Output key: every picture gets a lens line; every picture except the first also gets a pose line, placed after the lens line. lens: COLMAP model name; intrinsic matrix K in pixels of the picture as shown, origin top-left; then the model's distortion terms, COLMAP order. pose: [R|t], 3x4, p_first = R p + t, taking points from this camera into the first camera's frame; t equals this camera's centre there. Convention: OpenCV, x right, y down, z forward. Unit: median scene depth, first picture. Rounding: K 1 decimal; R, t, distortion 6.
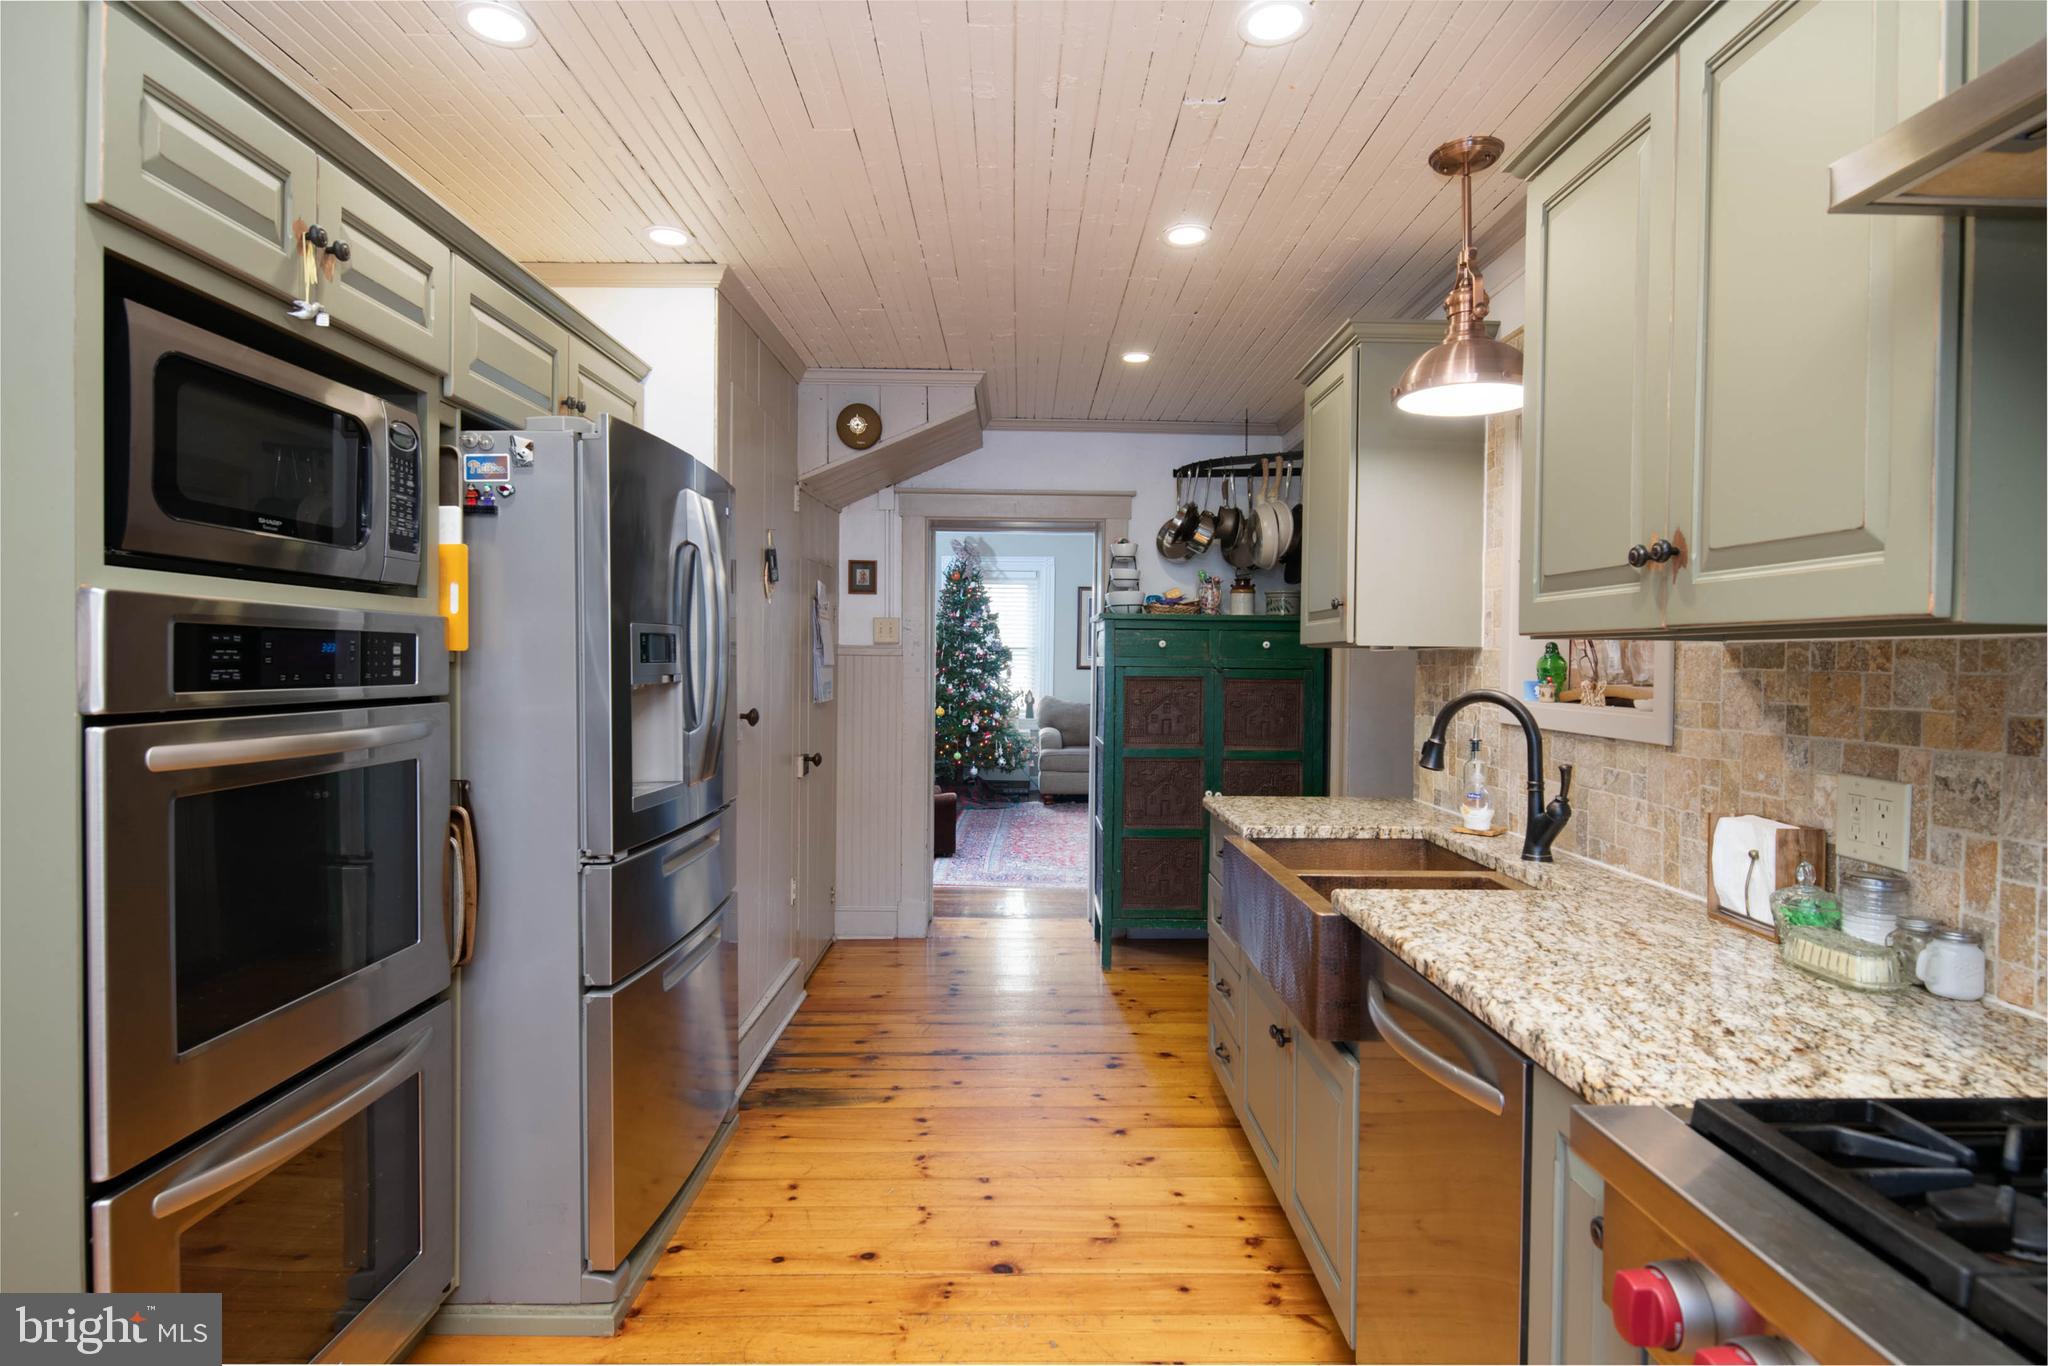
lens RADIAL K [[1030.4, 0, 1026.3], [0, 1030.4, 675.8], [0, 0, 1]] dist [0.002793, 0.000159]
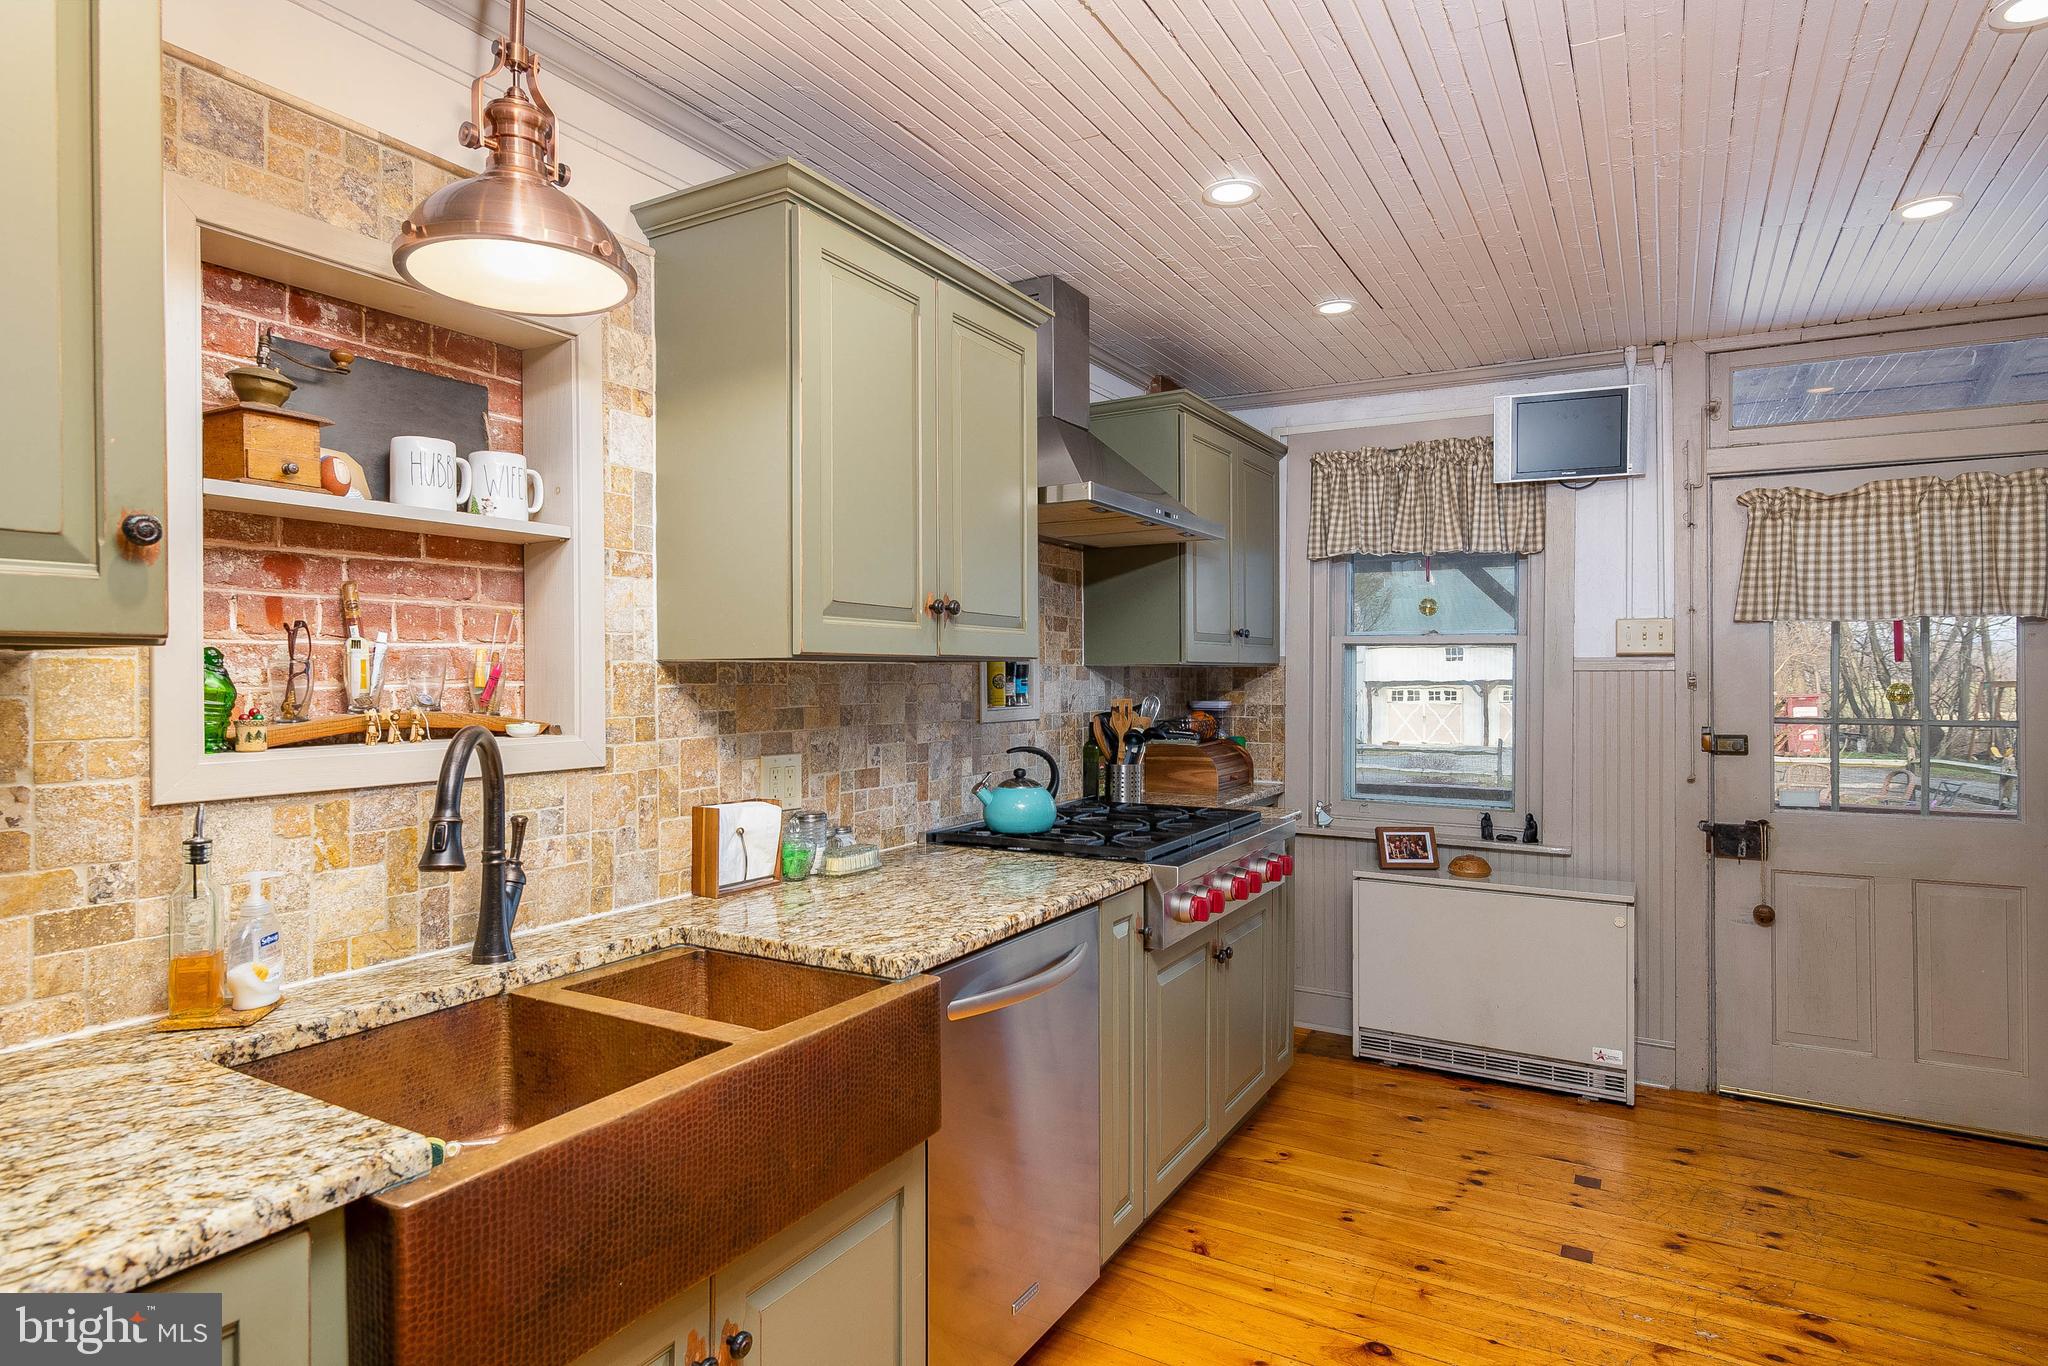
lens RADIAL K [[1119.8, 0, 1026.4], [0, 1119.8, 678.3], [0, 0, 1]] dist [-0.000944, -0.000088]
pose [[-0.858191, -0.008560, 0.513259, -0.278175], [0.003885, 0.999724, 0.023168, -0.041139], [-0.513315, 0.021876, -0.857921, 1.898541]]
